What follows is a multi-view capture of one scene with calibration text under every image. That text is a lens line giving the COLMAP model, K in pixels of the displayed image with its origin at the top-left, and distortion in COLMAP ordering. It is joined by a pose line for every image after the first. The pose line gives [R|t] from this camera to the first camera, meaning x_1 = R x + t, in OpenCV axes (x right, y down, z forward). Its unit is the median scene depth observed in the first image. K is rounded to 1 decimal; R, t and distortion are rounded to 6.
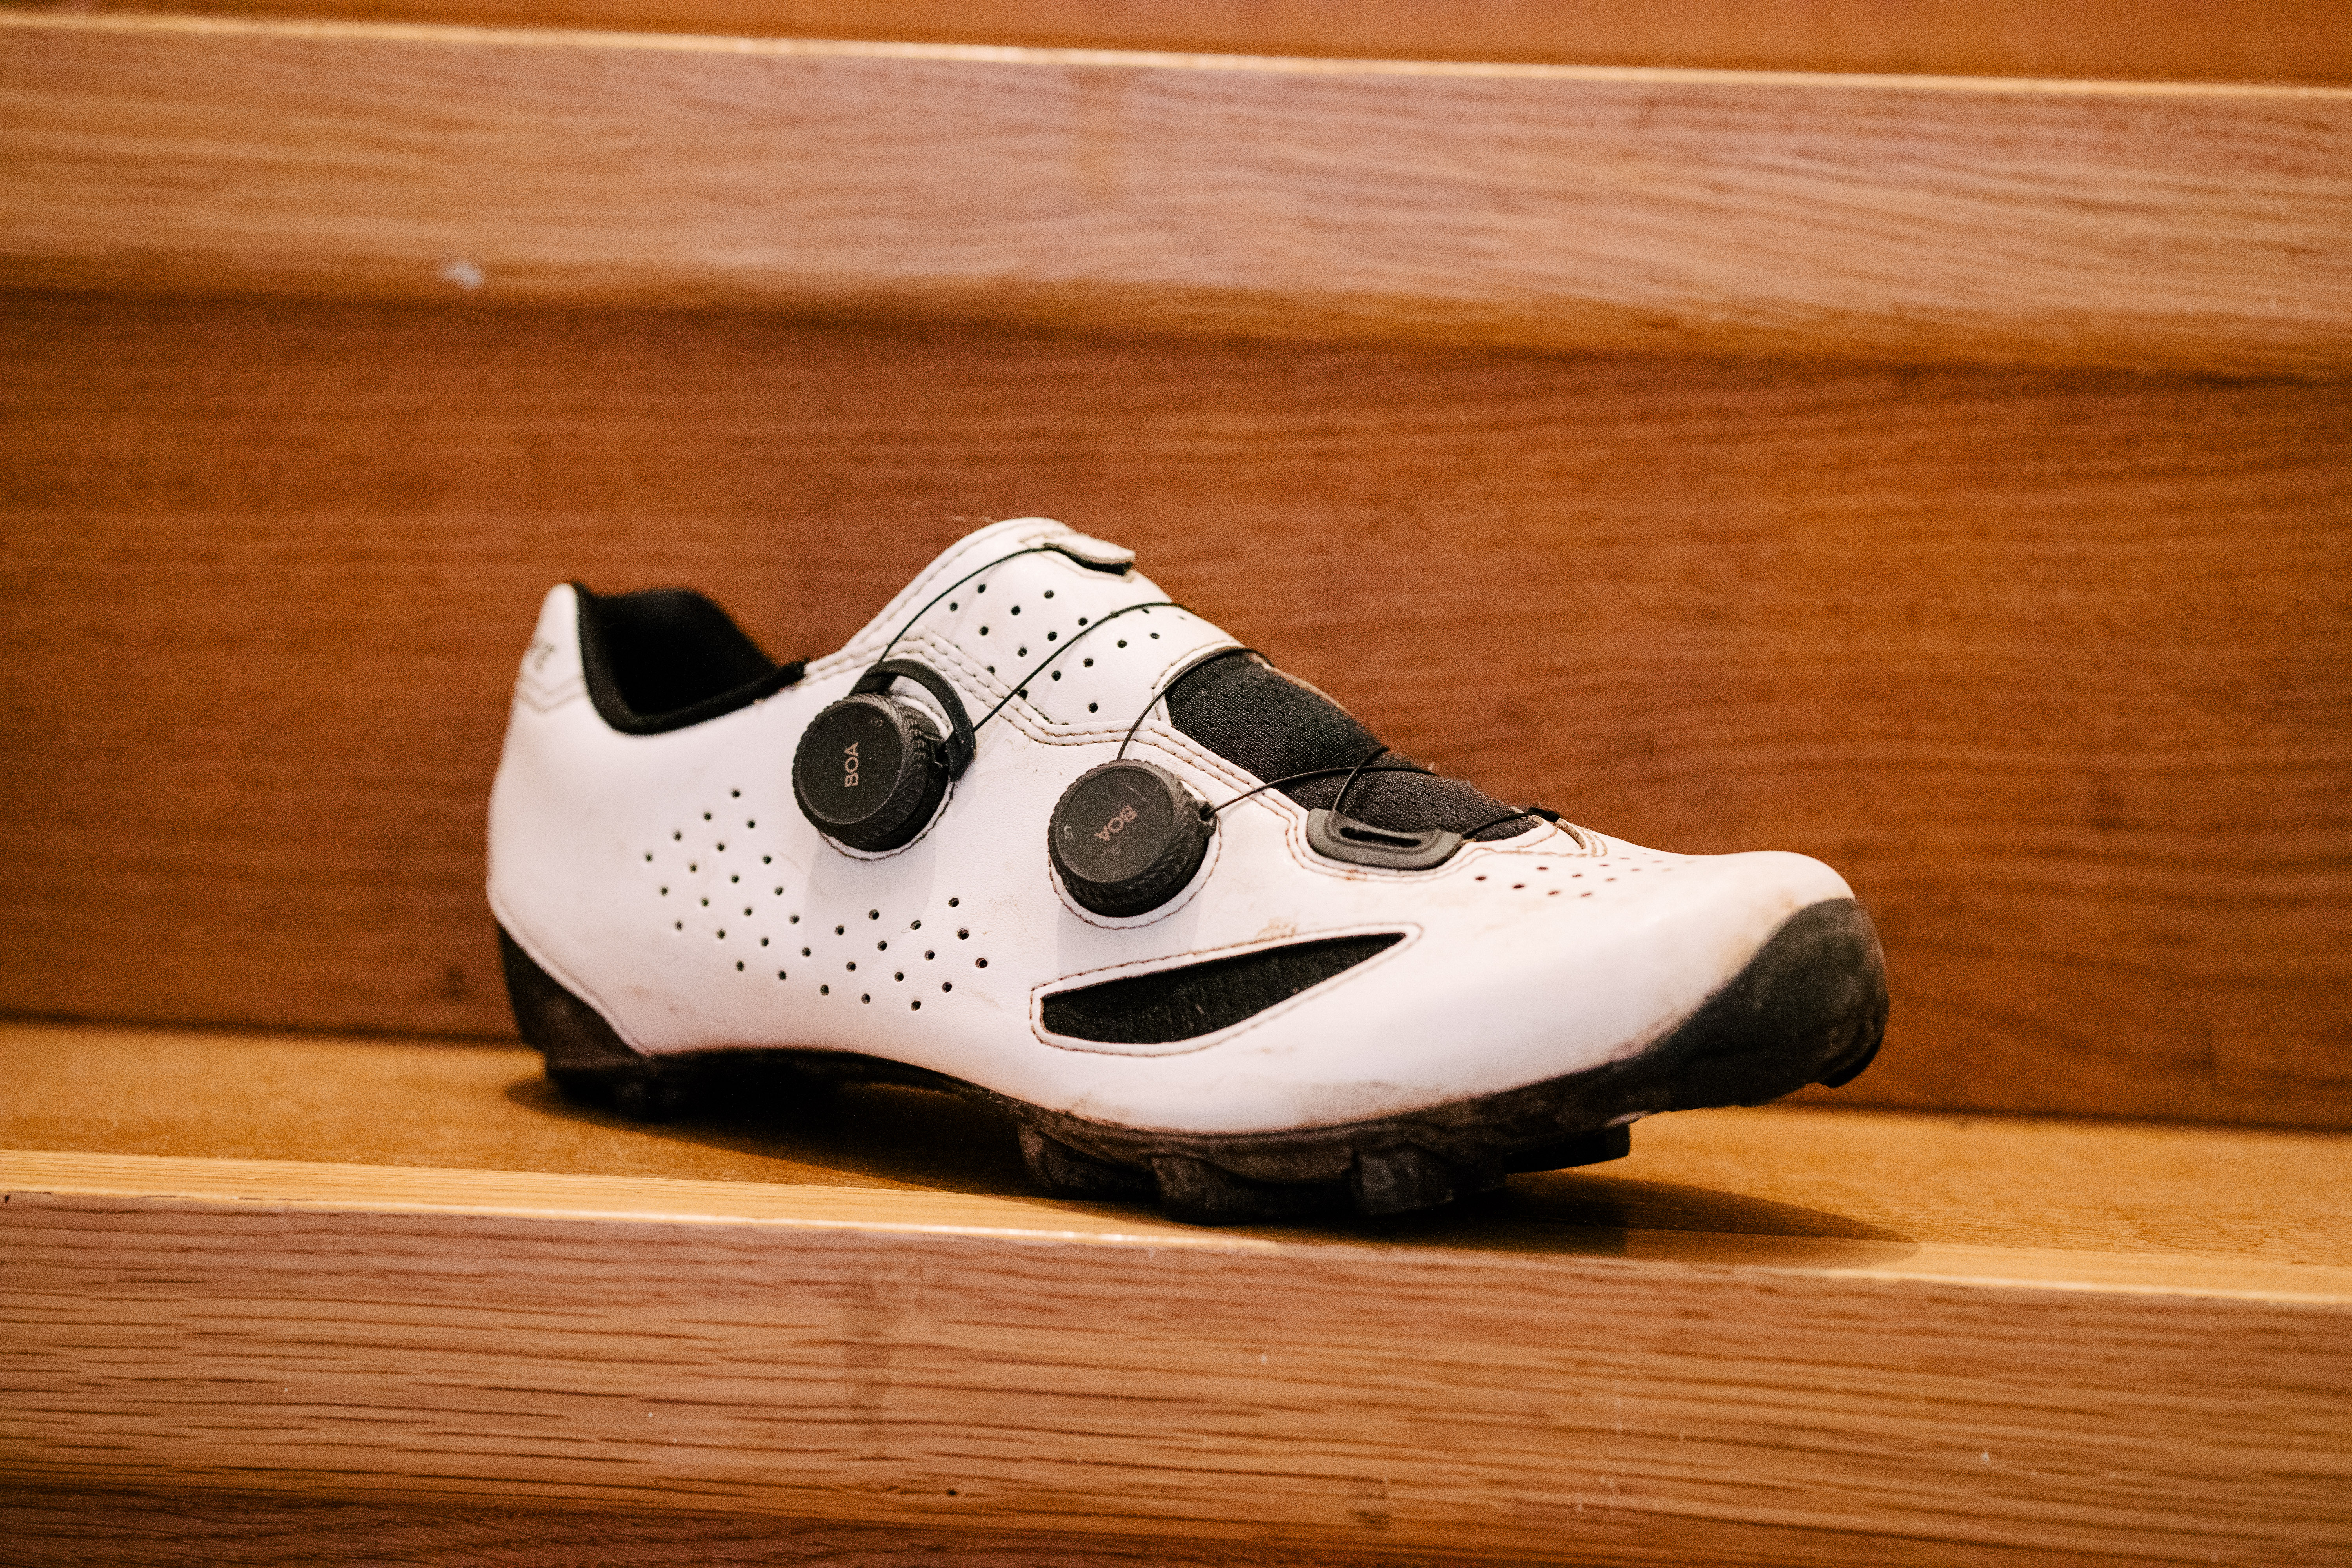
lens RADIAL K [[6980.9, 0, 1178.8], [0, 6980.9, 832.7], [0, 0, 1]] dist [0.547899, -4.808973]
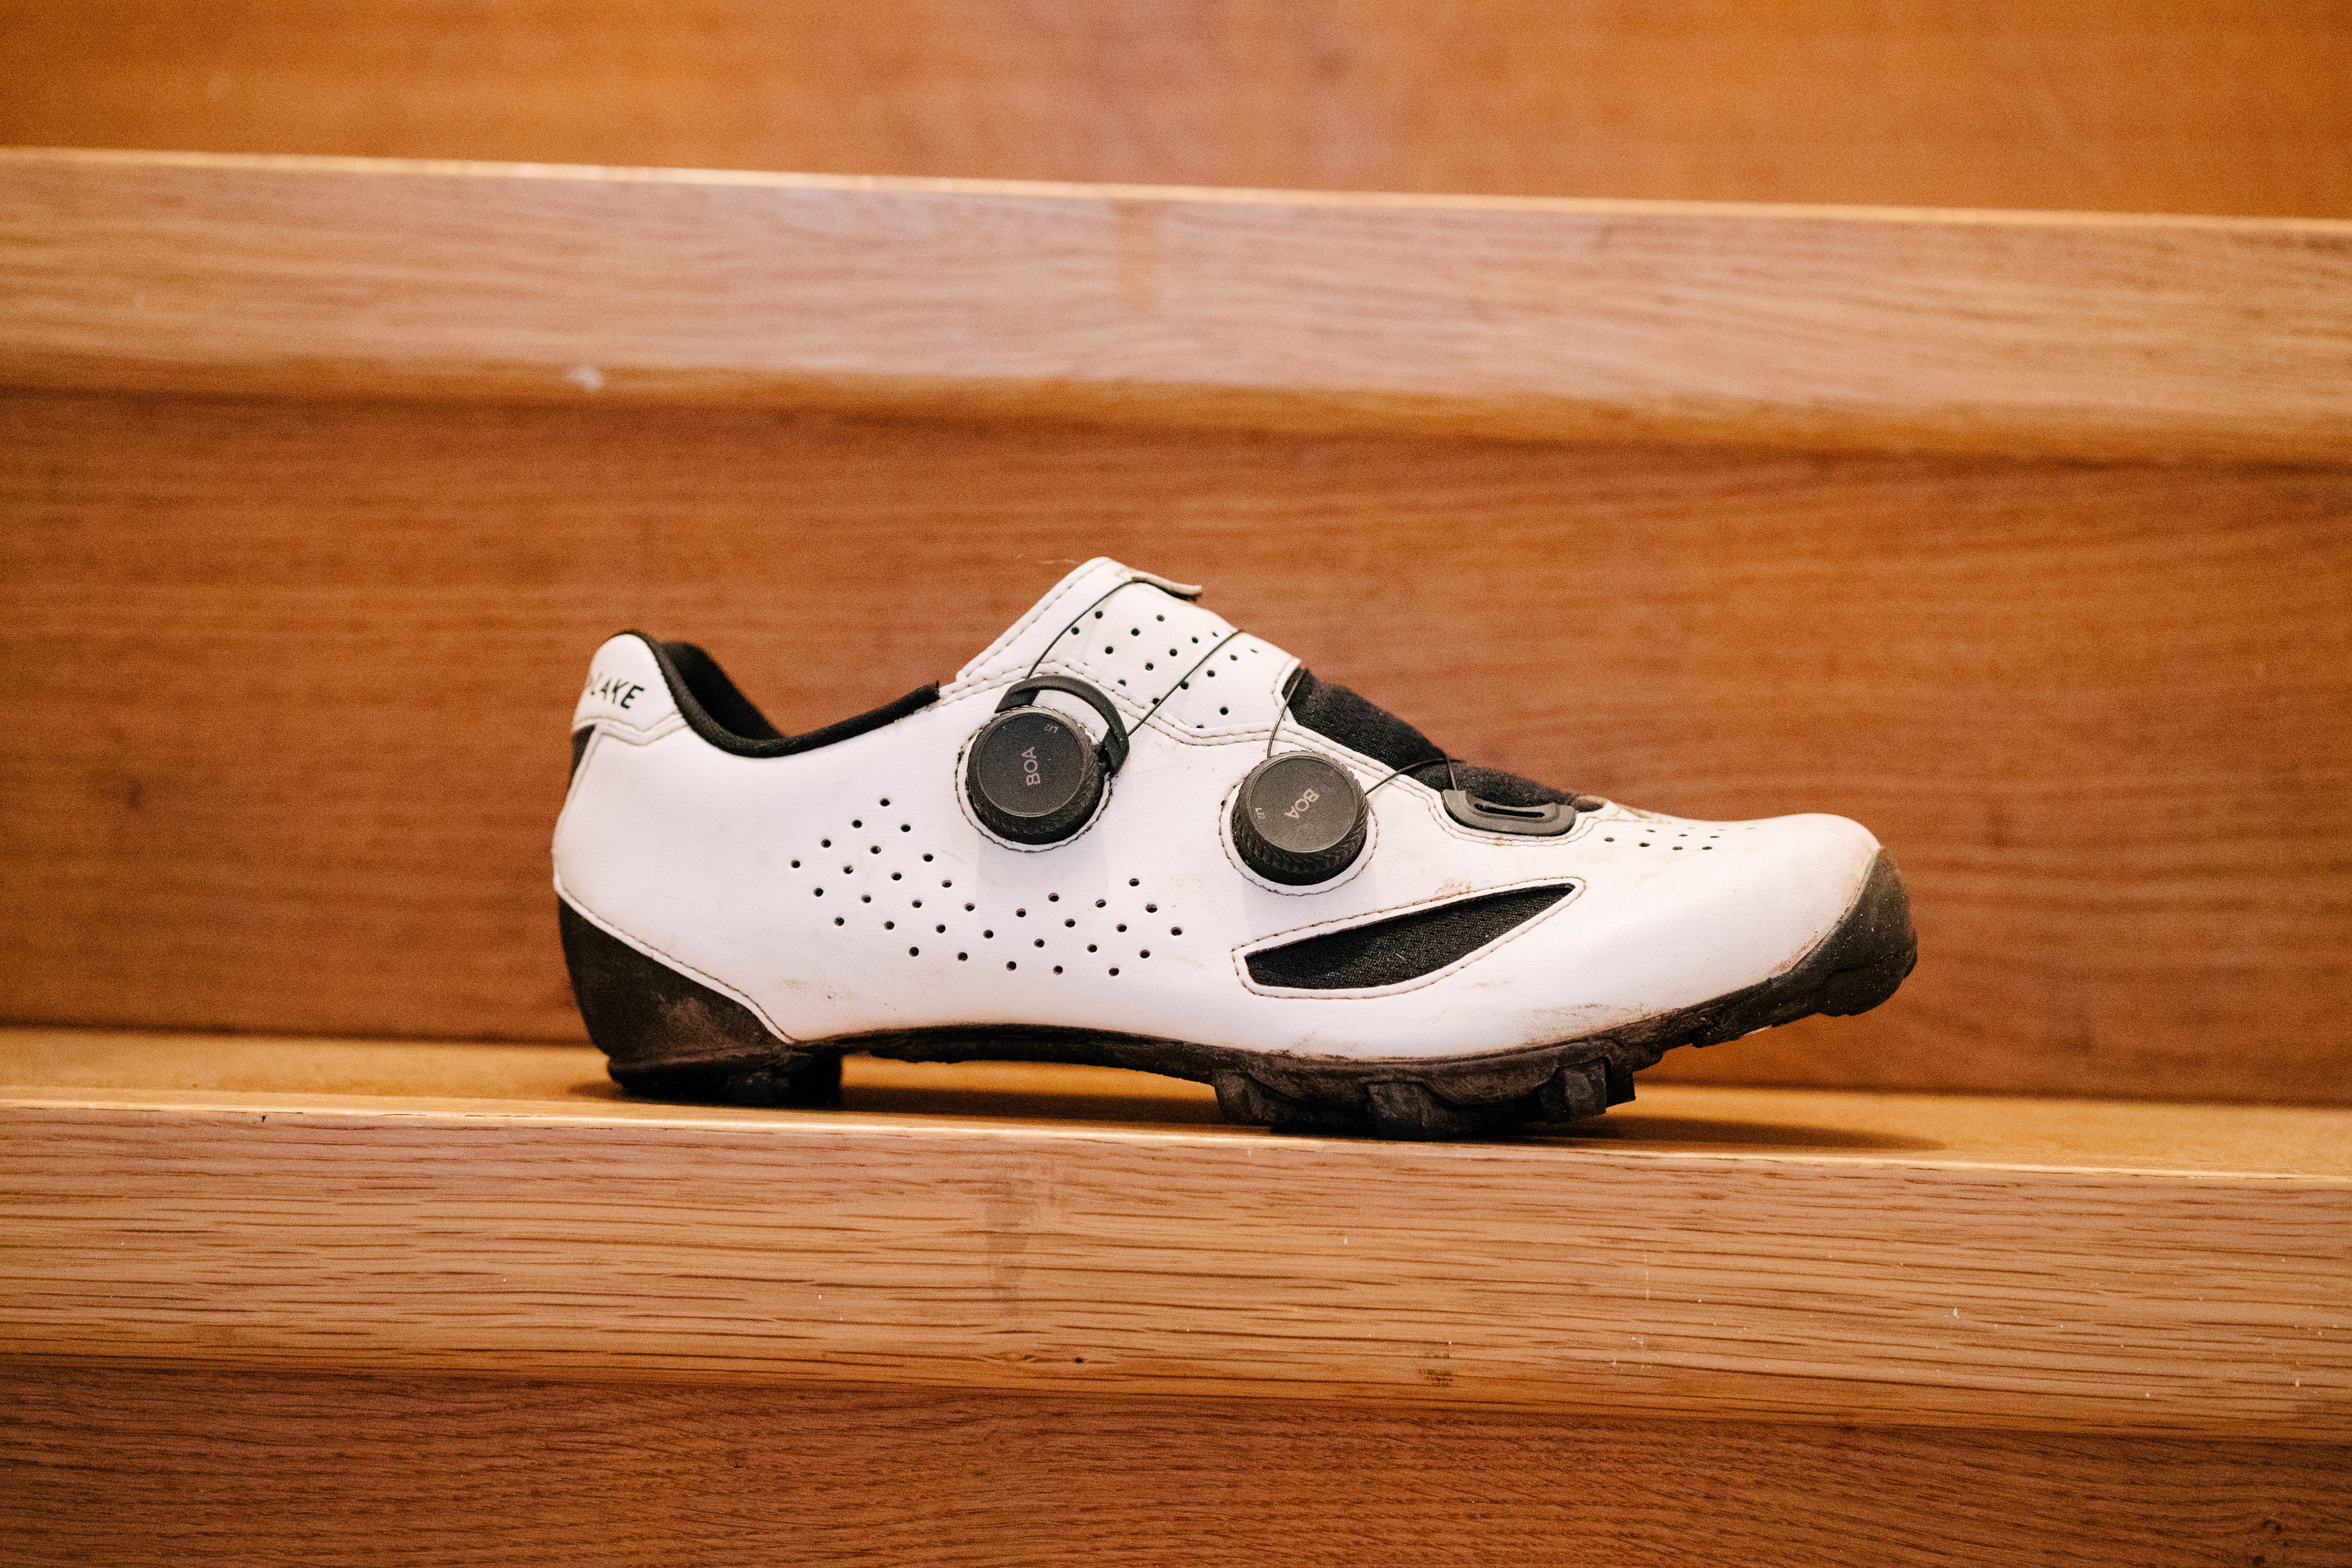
lens RADIAL K [[6980.9, 0, 1178.8], [0, 6980.9, 832.7], [0, 0, 1]] dist [0.547899, -4.808973]
pose [[0.996674, -0.002213, 0.081468, -0.100596], [0.008791, 0.996718, -0.080478, 0.091217], [-0.081022, 0.080926, 0.993422, -0.155673]]
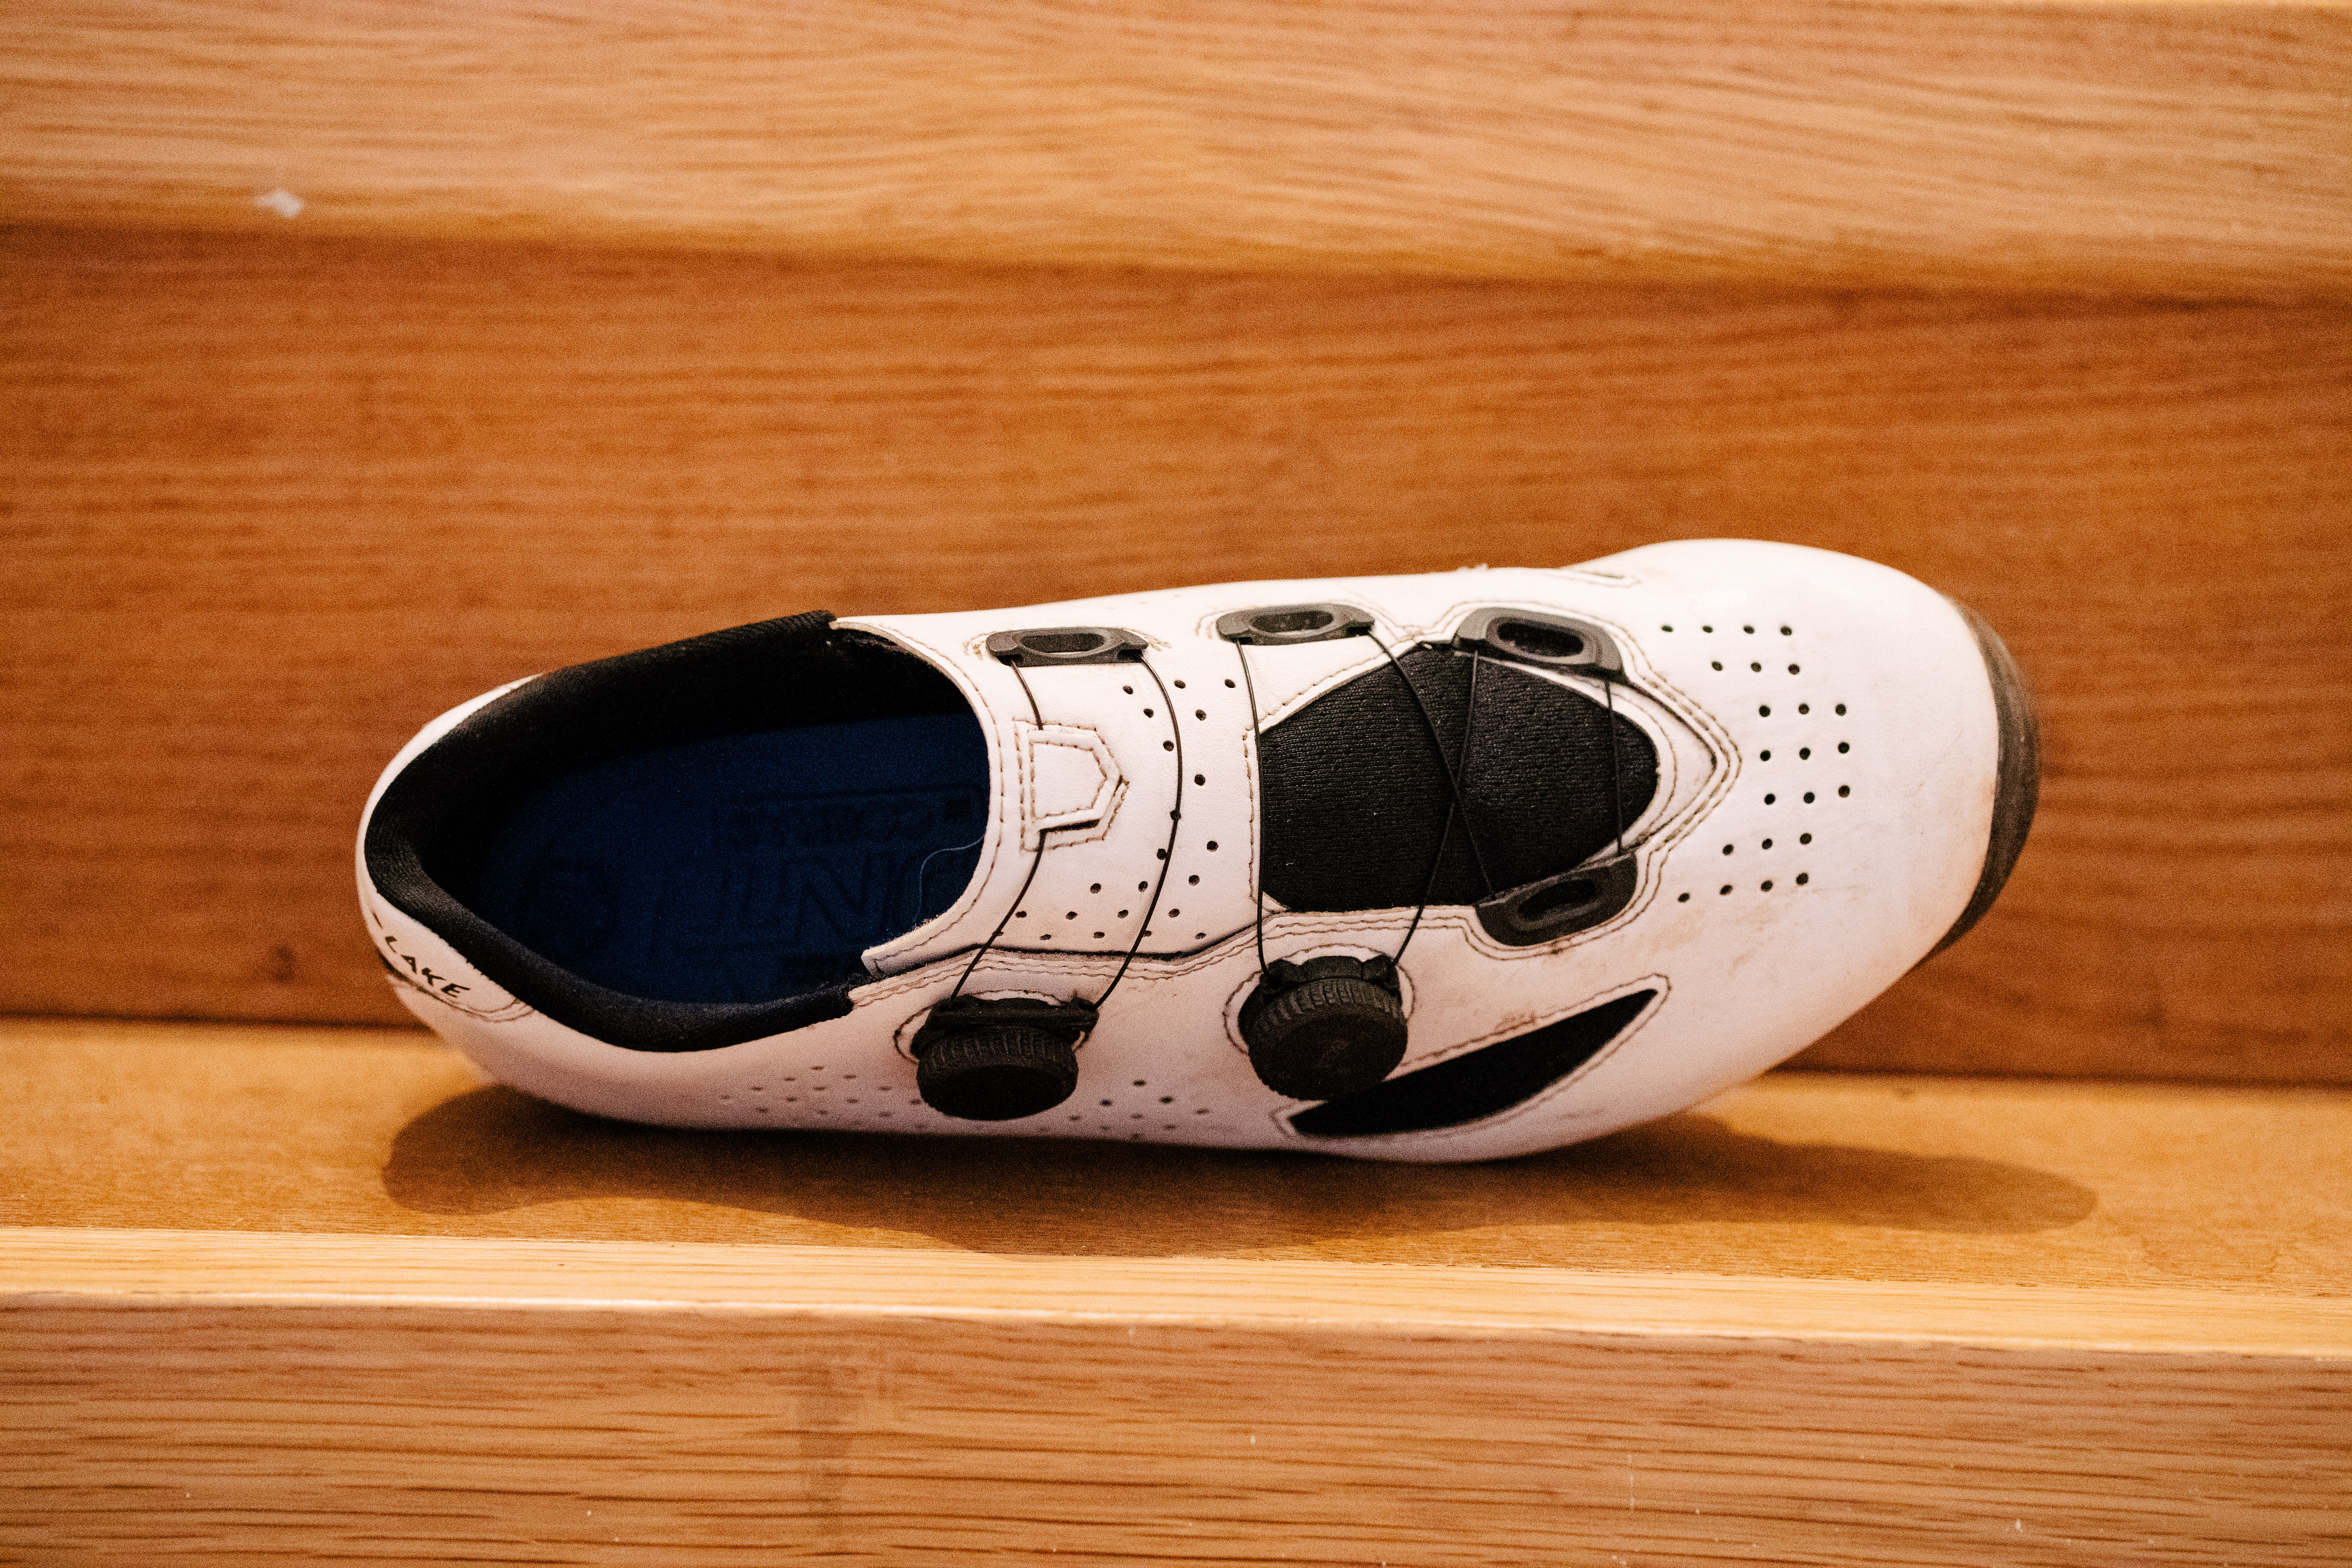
lens RADIAL K [[6980.9, 0, 1178.8], [0, 6980.9, 832.7], [0, 0, 1]] dist [0.547899, -4.808973]
pose [[0.994751, -0.022469, 0.099824, -0.080481], [0.012811, 0.995264, 0.096363, -0.086368], [-0.101516, -0.094579, 0.990328, 0.073992]]
